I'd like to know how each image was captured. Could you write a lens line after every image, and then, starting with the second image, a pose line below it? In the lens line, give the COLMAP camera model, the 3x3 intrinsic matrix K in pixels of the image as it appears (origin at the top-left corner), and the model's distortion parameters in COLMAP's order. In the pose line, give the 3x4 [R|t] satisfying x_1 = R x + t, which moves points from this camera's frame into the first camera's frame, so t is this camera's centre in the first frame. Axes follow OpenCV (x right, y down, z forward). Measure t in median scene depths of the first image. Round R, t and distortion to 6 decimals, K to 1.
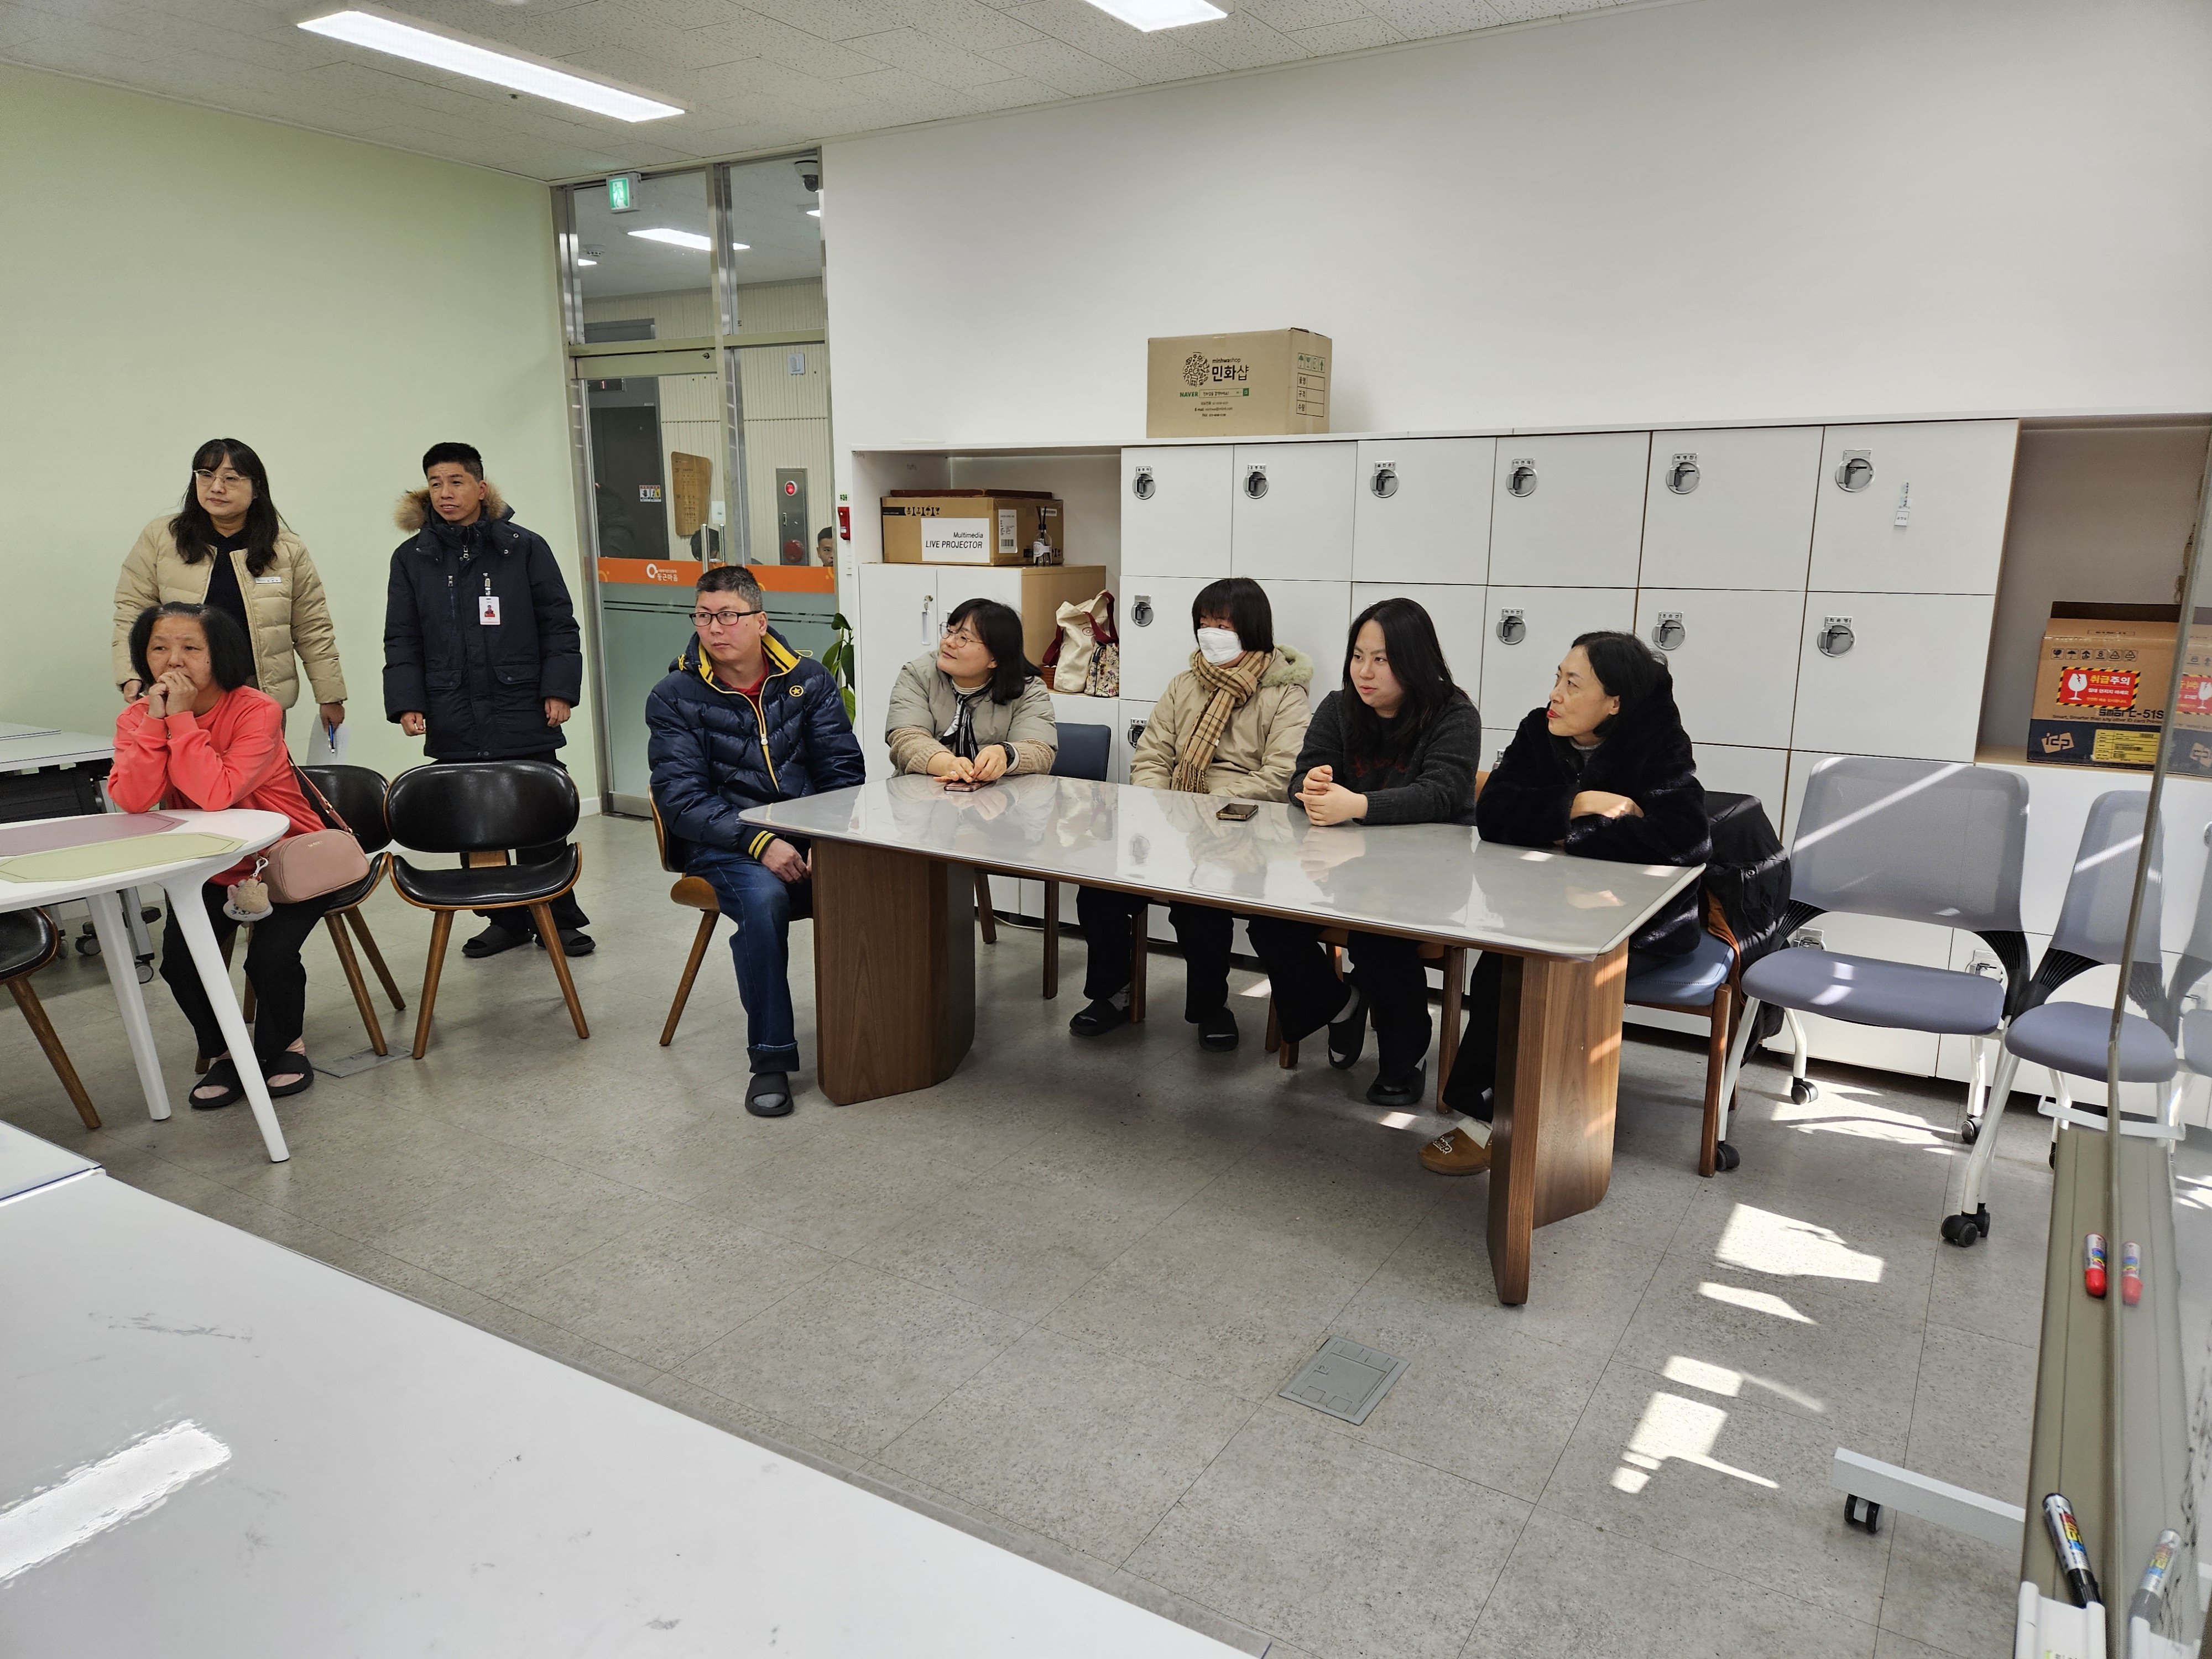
lens RADIAL K [[1469.1, 0, 1106.0], [0, 1469.1, 829.5], [0, 0, 1]] dist [0.080420, -0.070865]
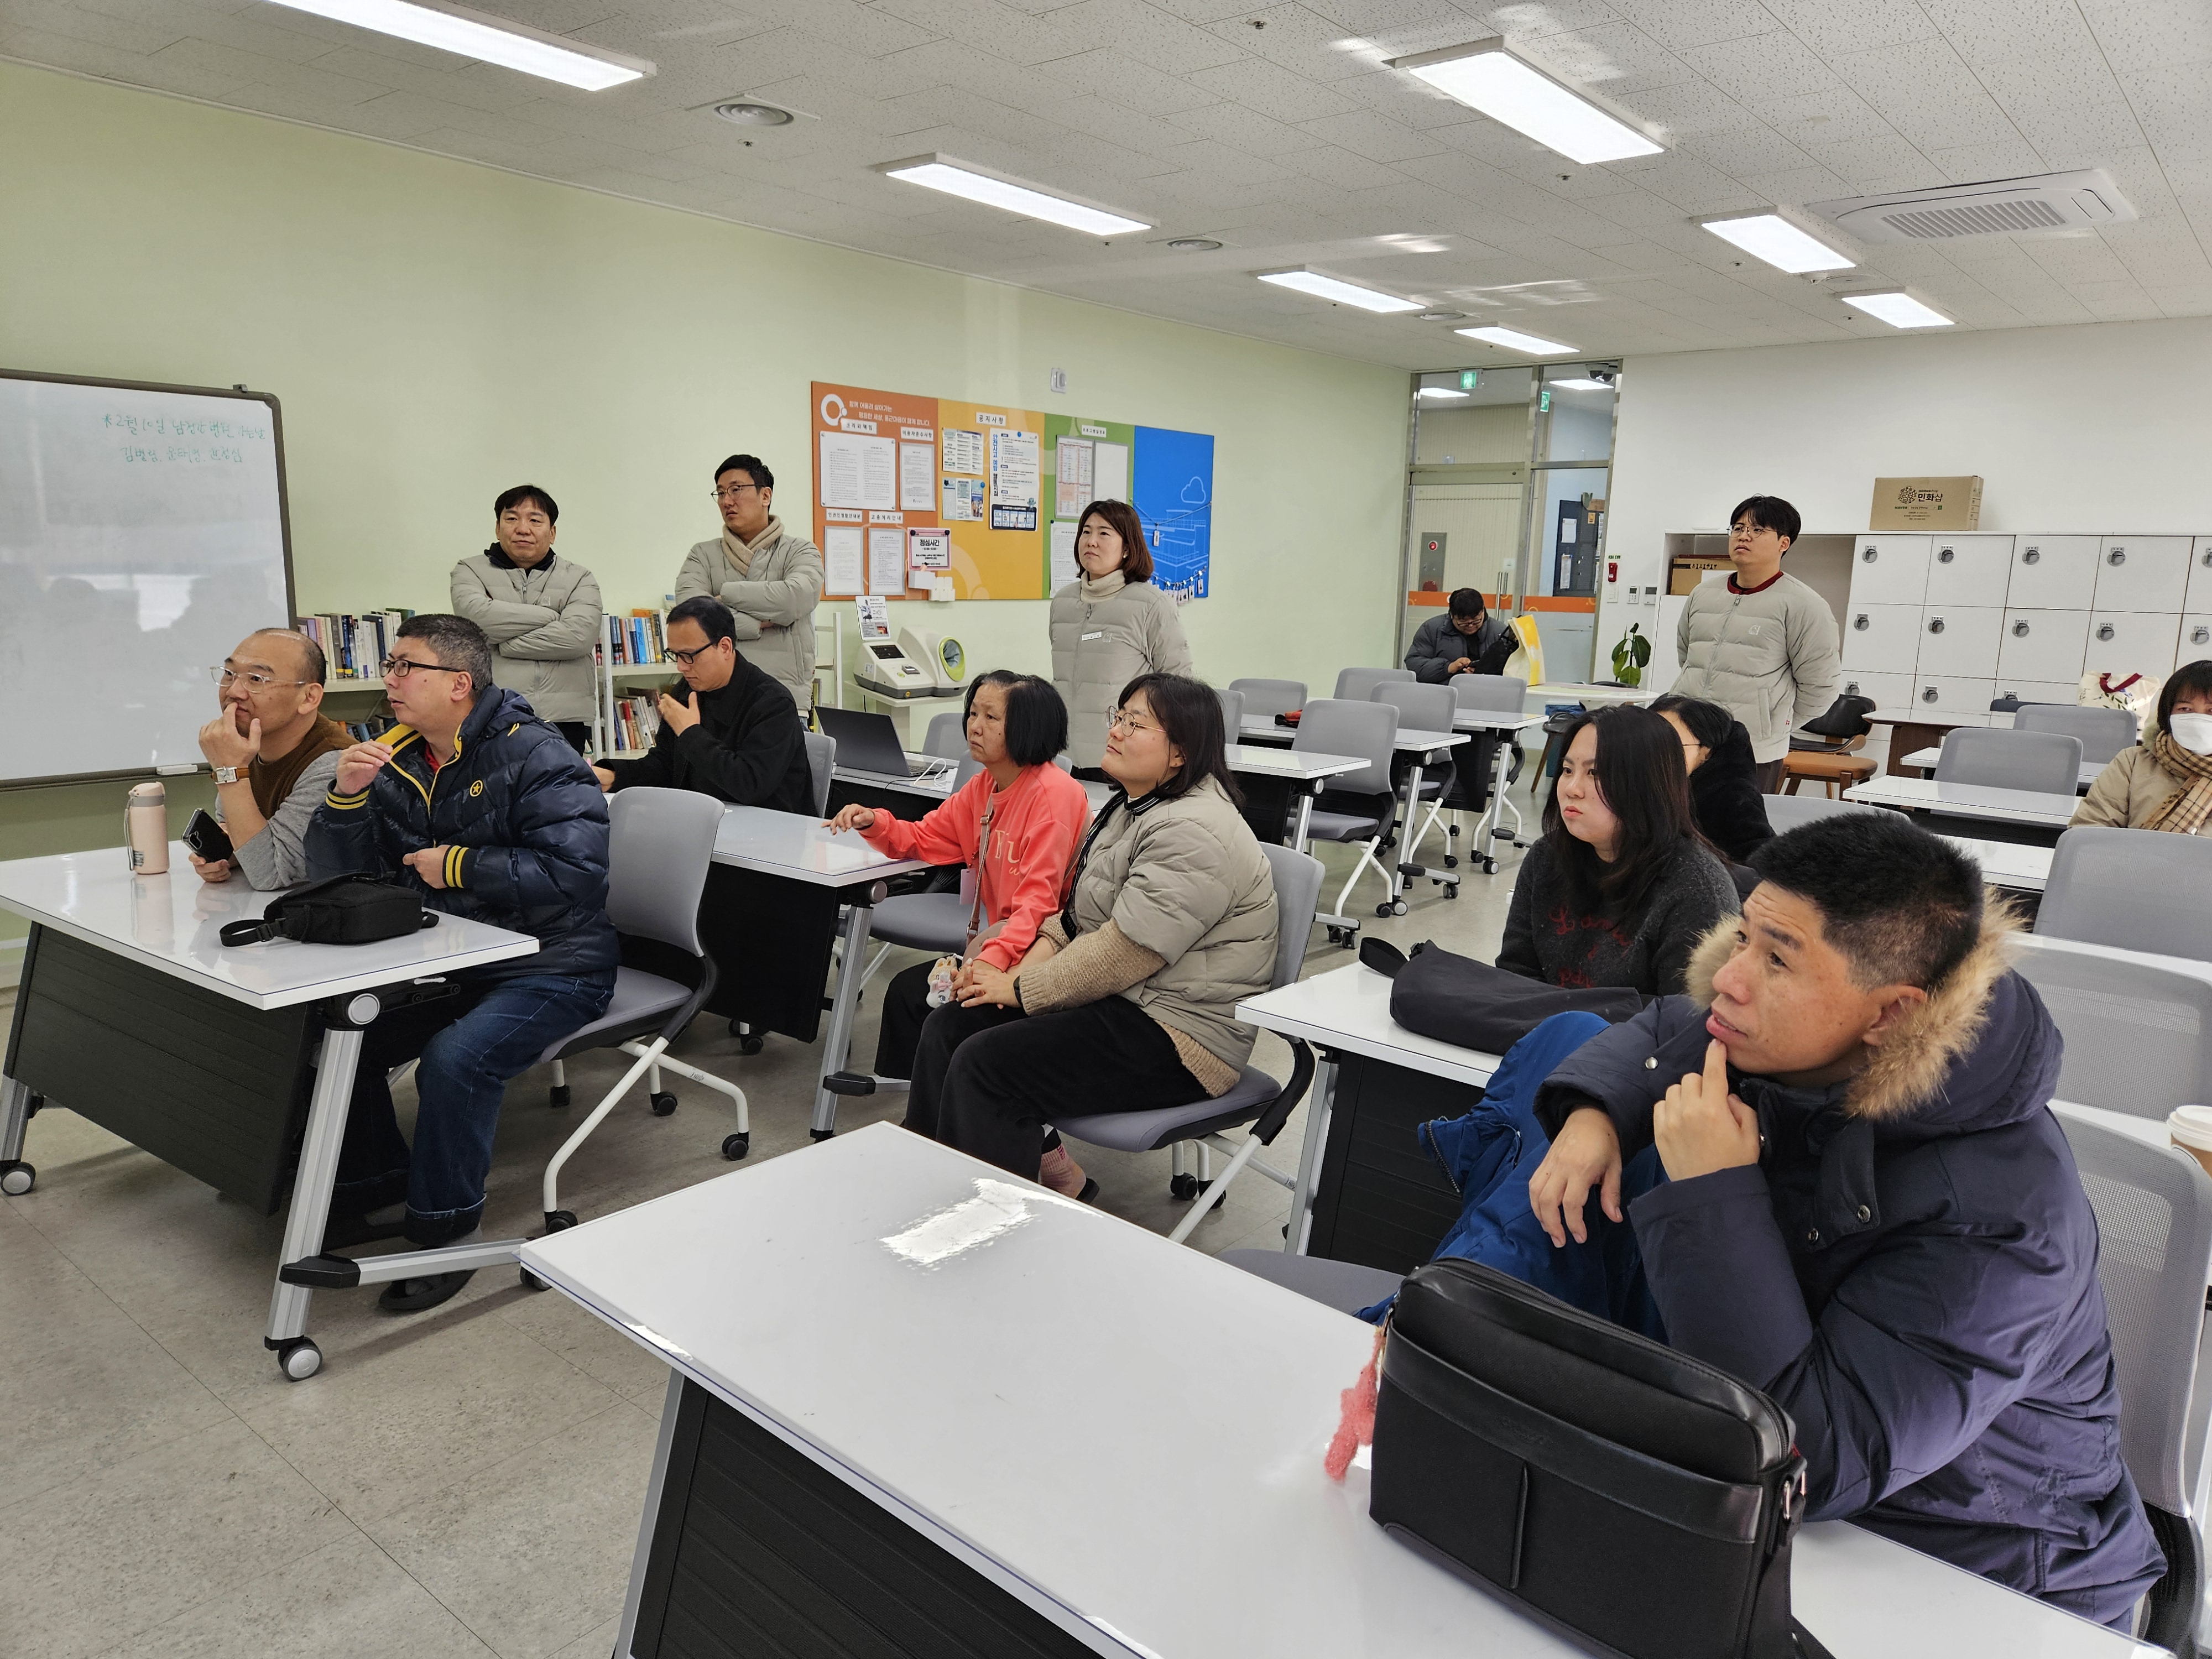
lens RADIAL K [[1469.1, 0, 1106.0], [0, 1469.1, 829.5], [0, 0, 1]] dist [0.080420, -0.070865]
pose [[0.990006, 0.039339, -0.135426, -0.674132], [-0.042163, 0.998948, -0.018051, 0.191721], [0.134573, 0.023580, 0.990623, -1.013821]]
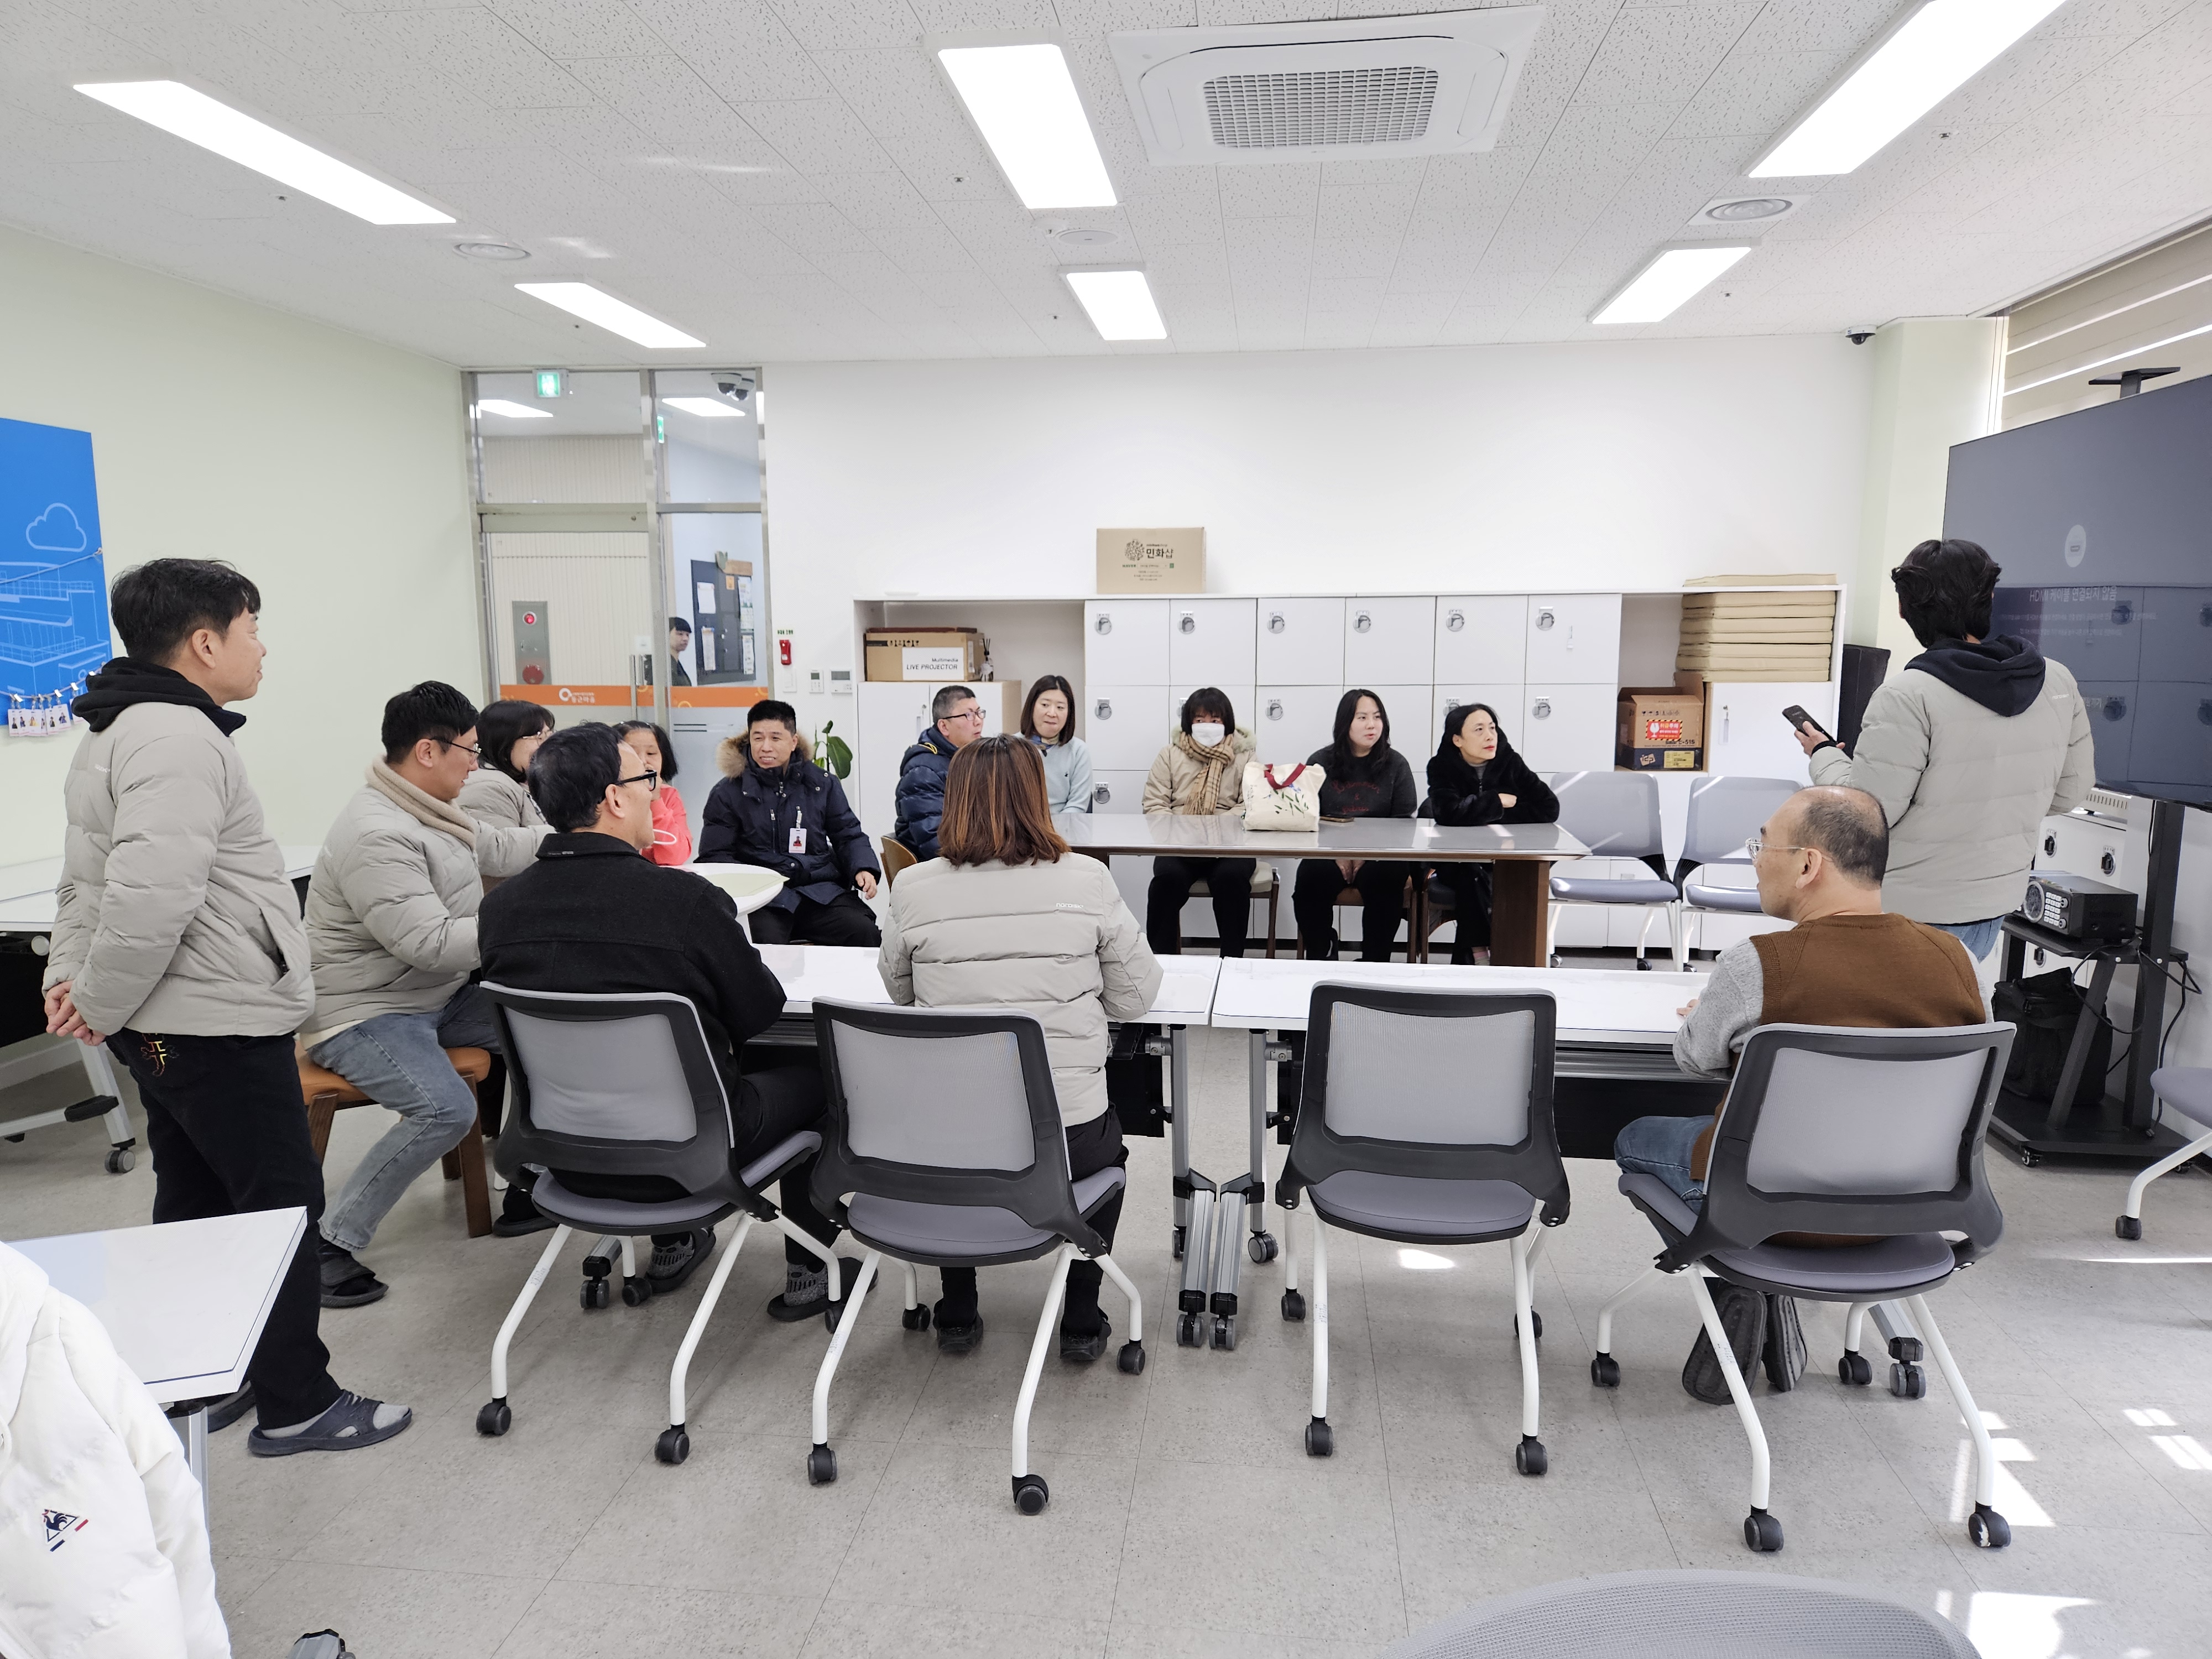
lens RADIAL K [[1469.1, 0, 1106.0], [0, 1469.1, 829.5], [0, 0, 1]] dist [0.080420, -0.070865]
pose [[0.906495, -0.068986, 0.416542, -0.613052], [0.097452, 0.994109, -0.047438, 0.041486], [-0.410815, 0.083595, 0.907878, -0.331128]]
